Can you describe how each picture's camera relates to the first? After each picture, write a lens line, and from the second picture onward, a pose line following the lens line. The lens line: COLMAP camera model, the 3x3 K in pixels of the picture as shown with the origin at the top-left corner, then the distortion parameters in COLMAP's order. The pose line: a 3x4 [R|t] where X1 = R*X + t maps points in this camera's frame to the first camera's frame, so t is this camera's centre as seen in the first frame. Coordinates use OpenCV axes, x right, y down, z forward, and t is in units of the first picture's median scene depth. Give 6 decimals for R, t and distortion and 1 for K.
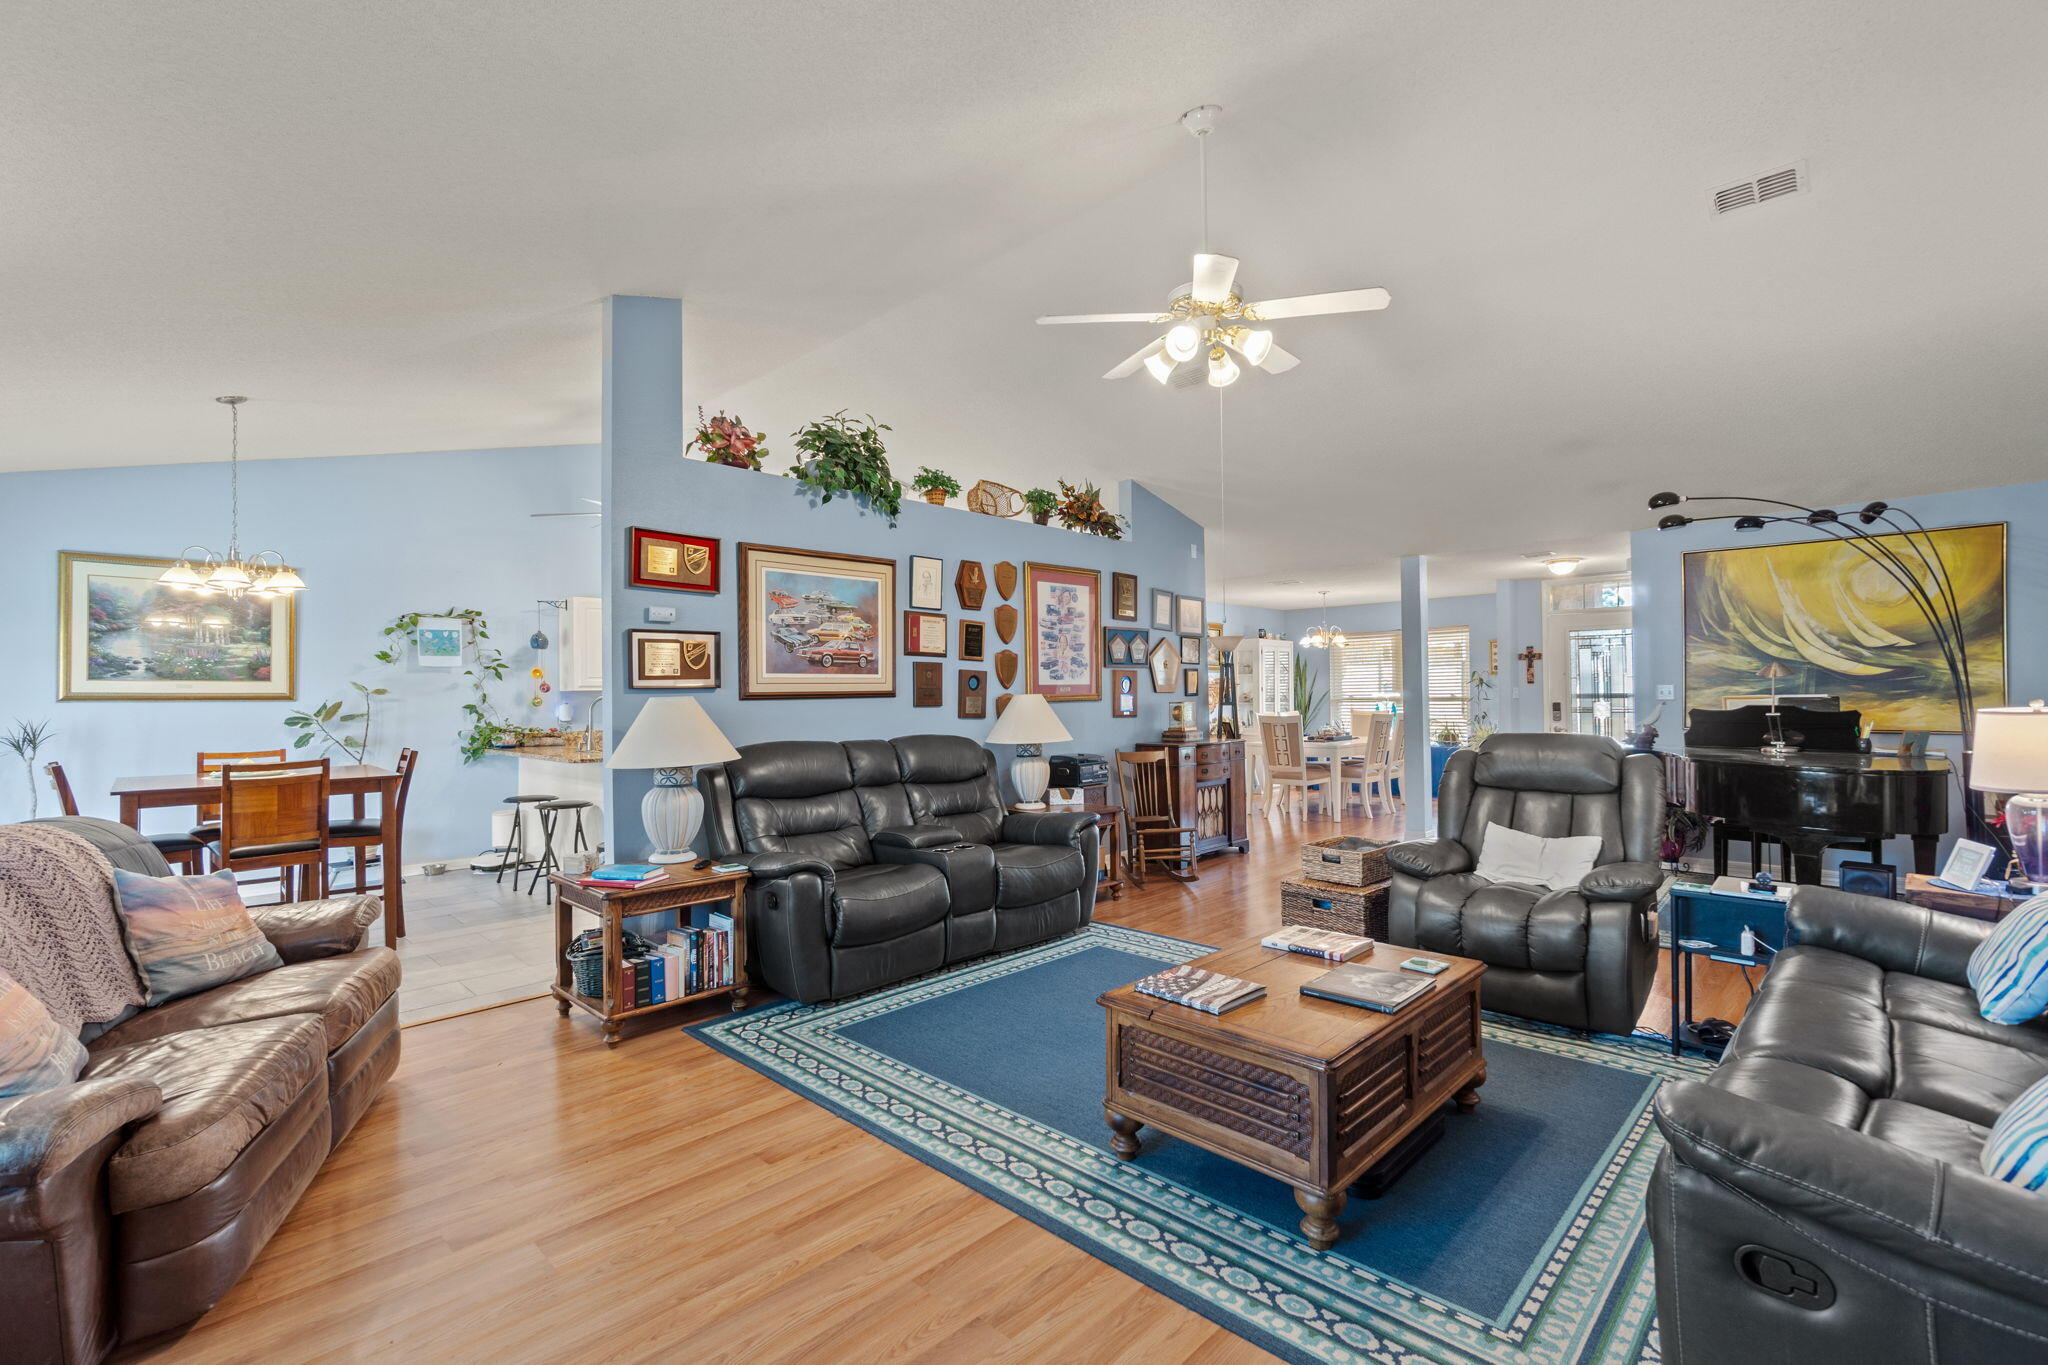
lens RADIAL K [[896.0, 0, 1024.0], [0, 896.0, 682.5], [0, 0, 1]] dist [-0.001616, 0.000076]
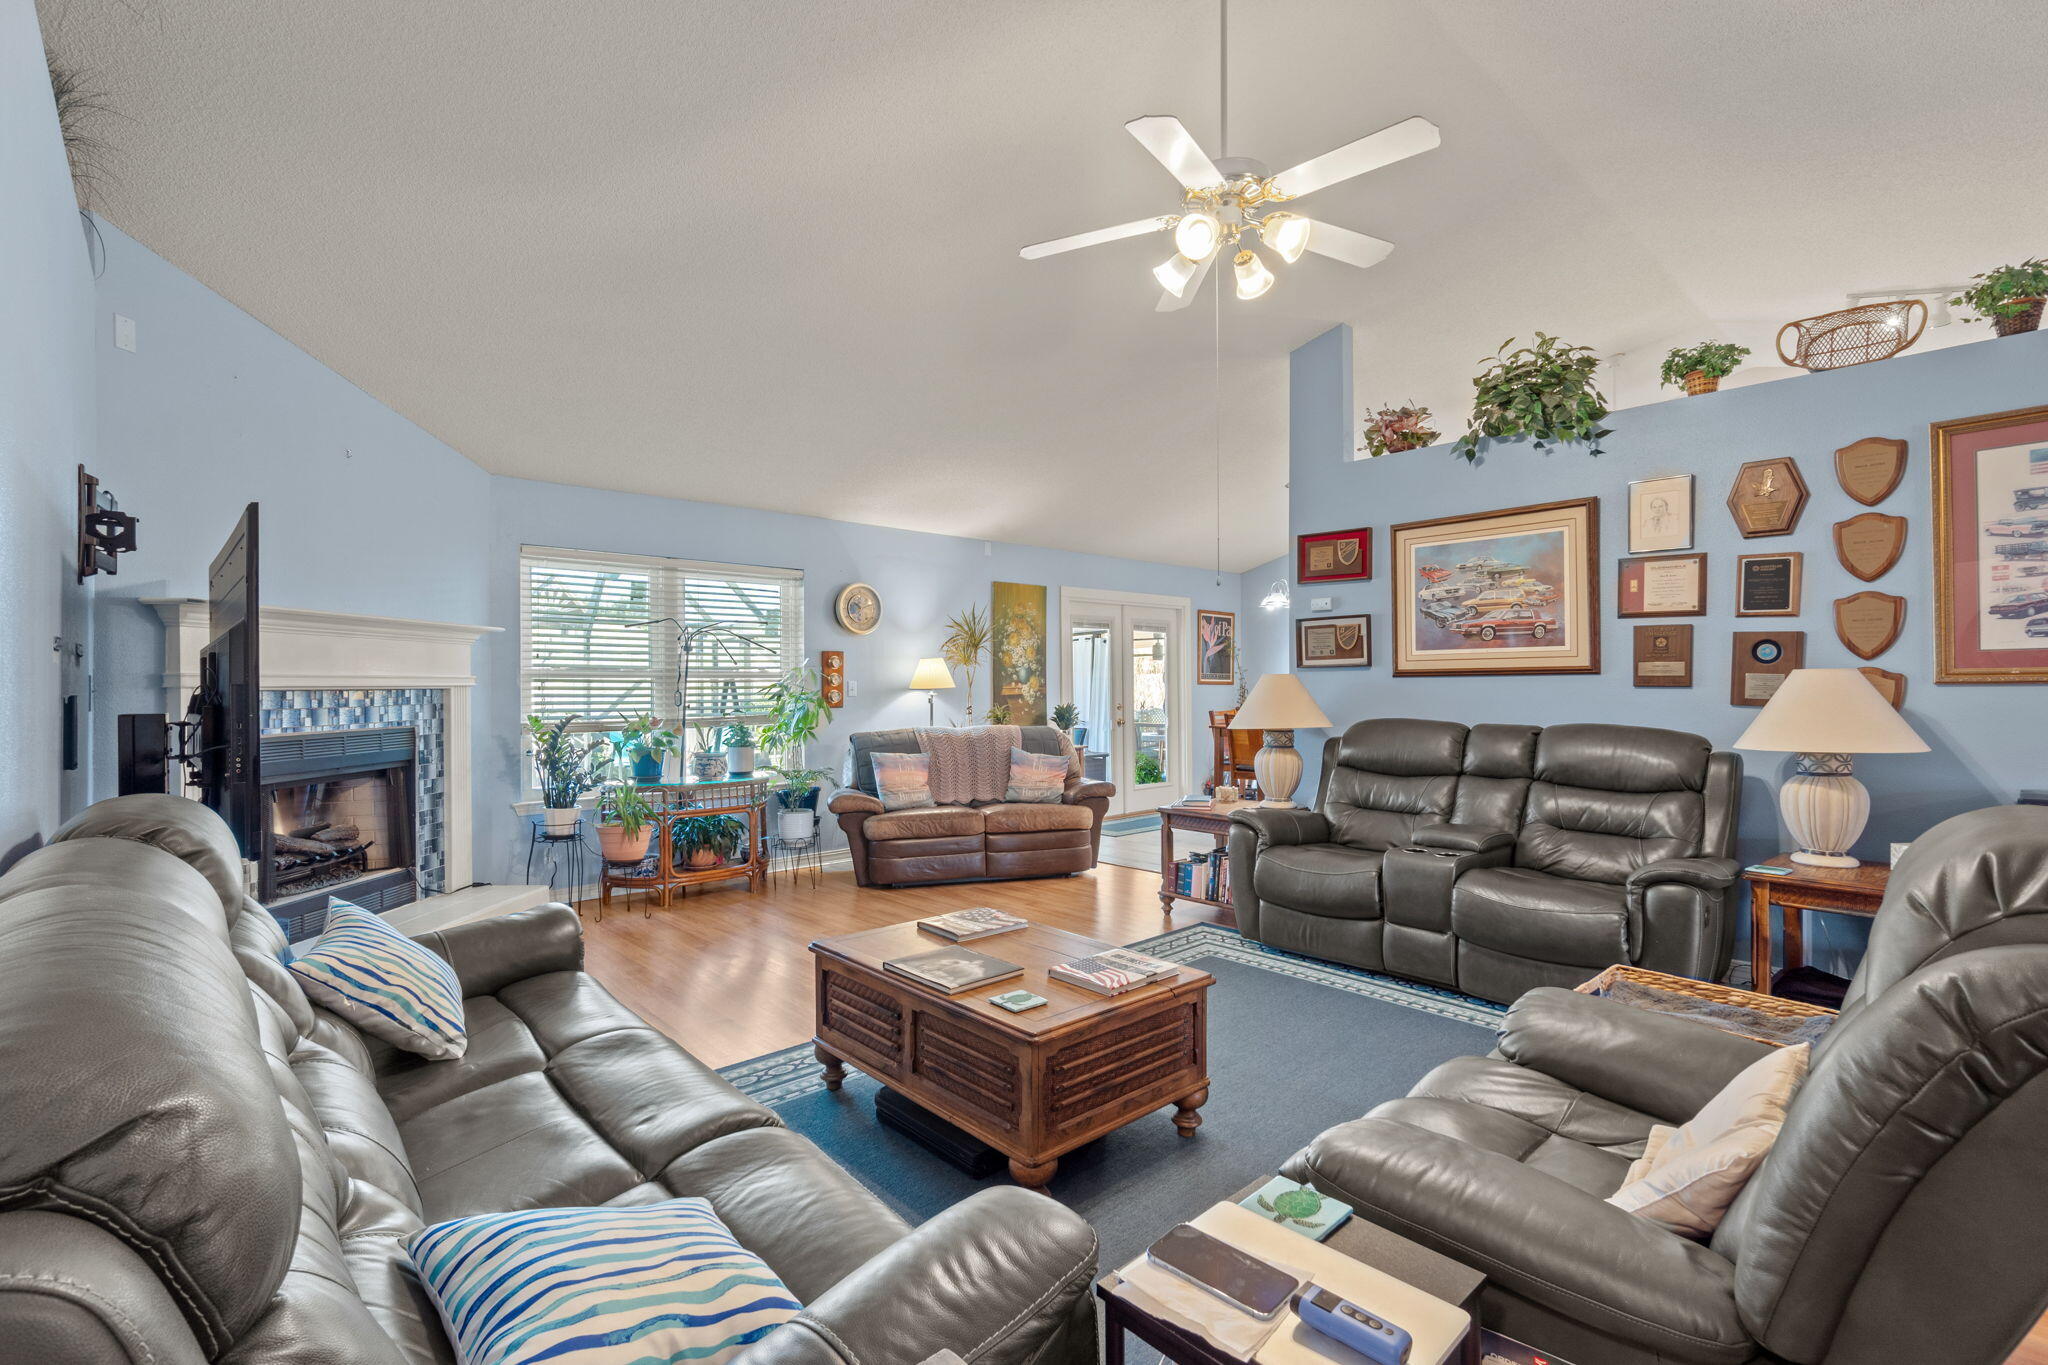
lens RADIAL K [[913.6, 0, 1024.0], [0, 913.6, 682.5], [0, 0, 1]] dist [-0.003518, -0.000408]
pose [[-0.052033, 0.010637, -0.998589, 0.753060], [0.019836, 0.999757, 0.009616, 0.007054], [0.998448, -0.019308, -0.052232, 0.614934]]
